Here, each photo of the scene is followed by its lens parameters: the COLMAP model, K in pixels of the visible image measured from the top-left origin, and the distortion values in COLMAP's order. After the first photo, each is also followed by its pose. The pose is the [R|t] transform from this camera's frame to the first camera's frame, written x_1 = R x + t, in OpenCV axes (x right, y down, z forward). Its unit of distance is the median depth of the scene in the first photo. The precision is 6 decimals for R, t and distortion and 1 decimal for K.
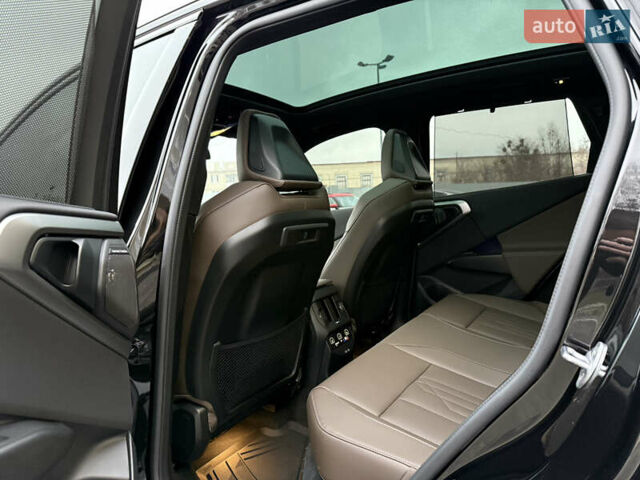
lens RADIAL K [[445.9, 0, 318.1], [0, 445.9, 240.7], [0, 0, 1]] dist [0.172976, -0.329077]
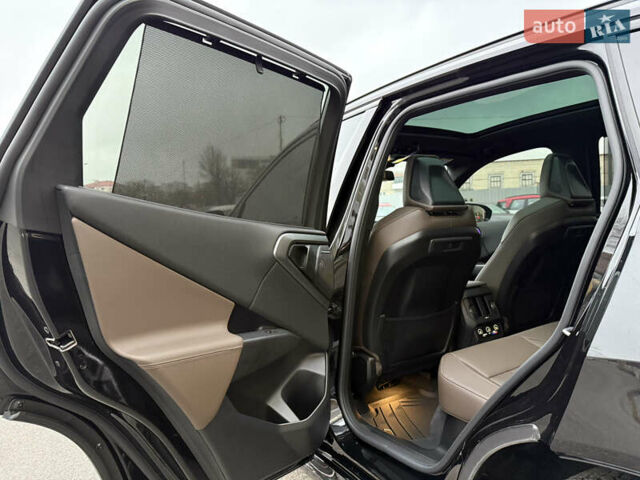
lens RADIAL K [[445.9, 0, 318.1], [0, 445.9, 240.7], [0, 0, 1]] dist [0.172976, -0.329077]
pose [[0.906939, 0.044159, -0.418942, 0.138256], [-0.043529, 0.998991, 0.011067, -0.019047], [0.419008, 0.008199, 0.907946, -0.311749]]
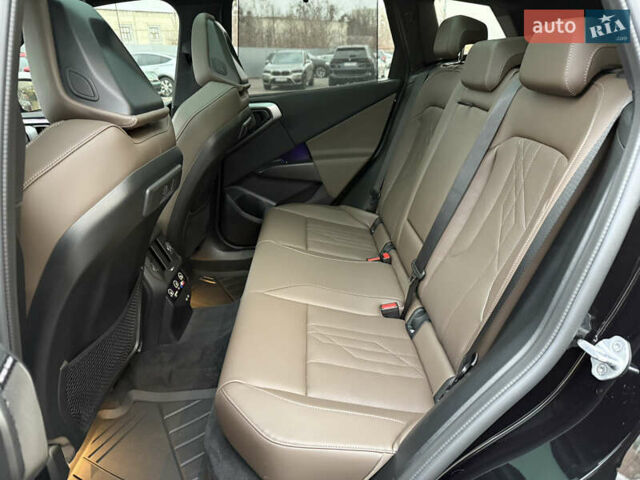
lens RADIAL K [[445.9, 0, 318.1], [0, 445.9, 240.7], [0, 0, 1]] dist [0.172976, -0.329077]
pose [[0.827818, -0.171684, 0.534080, -0.174857], [0.012220, 0.957313, 0.288795, -0.108463], [-0.560863, -0.232544, 0.794579, 0.202012]]
